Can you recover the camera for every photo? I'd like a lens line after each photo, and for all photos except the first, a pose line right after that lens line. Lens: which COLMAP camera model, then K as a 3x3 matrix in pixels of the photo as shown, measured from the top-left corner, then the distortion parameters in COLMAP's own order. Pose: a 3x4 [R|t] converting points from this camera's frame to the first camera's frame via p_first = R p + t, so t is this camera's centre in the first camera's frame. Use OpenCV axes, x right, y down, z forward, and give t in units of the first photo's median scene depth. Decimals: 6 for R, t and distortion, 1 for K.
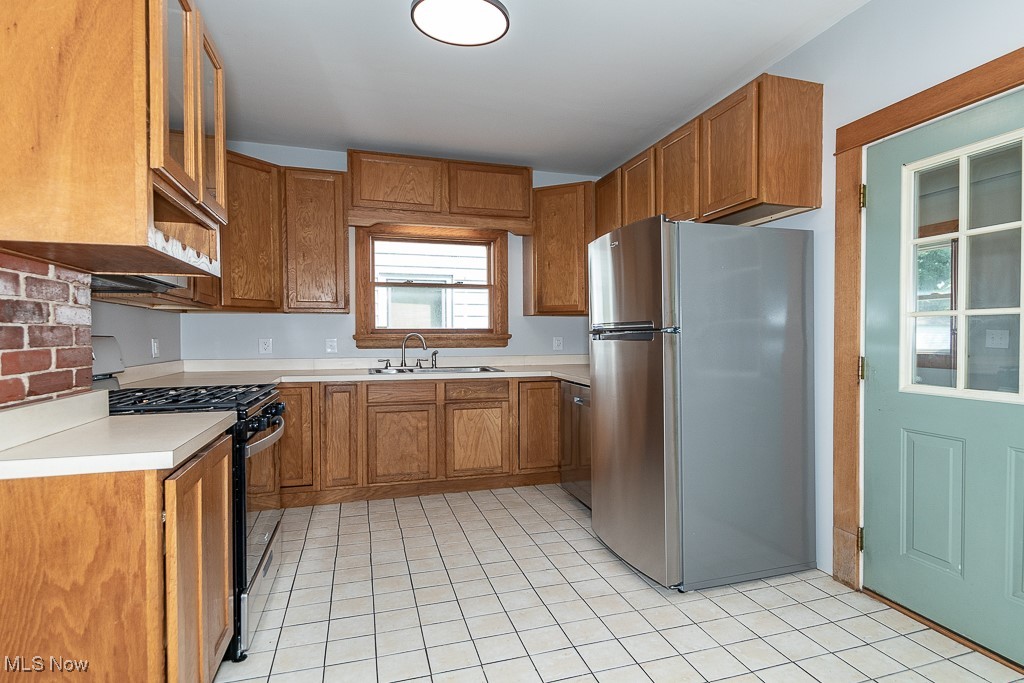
lens RADIAL K [[531.8, 0, 514.8], [0, 531.8, 343.7], [0, 0, 1]] dist [0.002142, -0.004806]
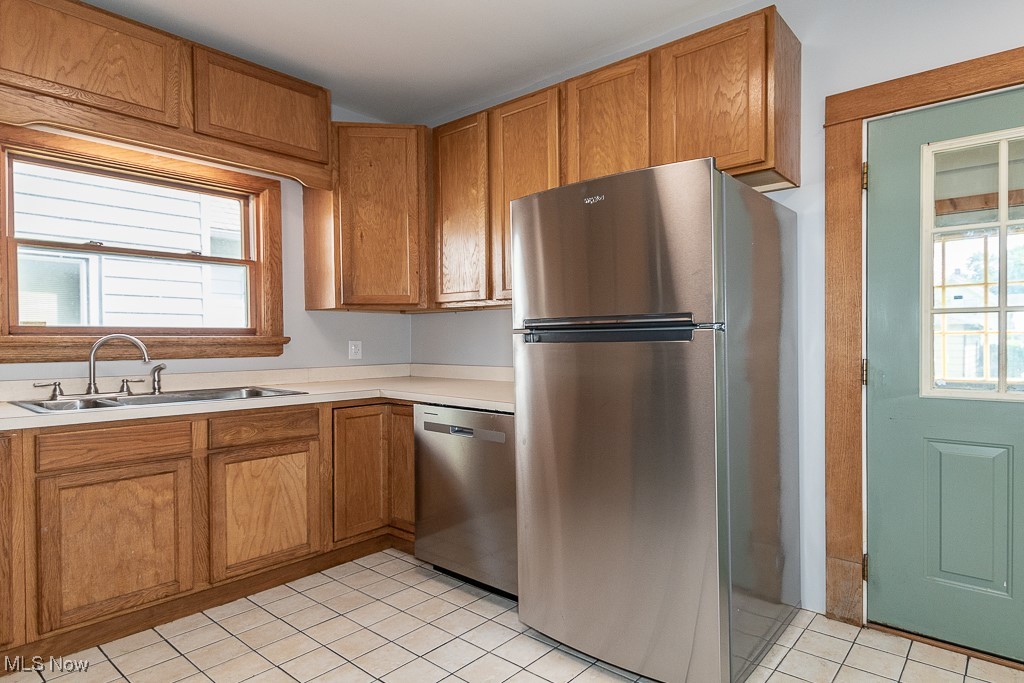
lens RADIAL K [[573.2, 0, 543.2], [0, 573.2, 347.6], [0, 0, 1]] dist [0.009995, -0.007375]
pose [[0.831908, -0.008361, 0.554851, -0.171366], [0.010981, 0.999939, -0.001396, 0.000403], [-0.554805, 0.007254, 0.831949, 0.273416]]
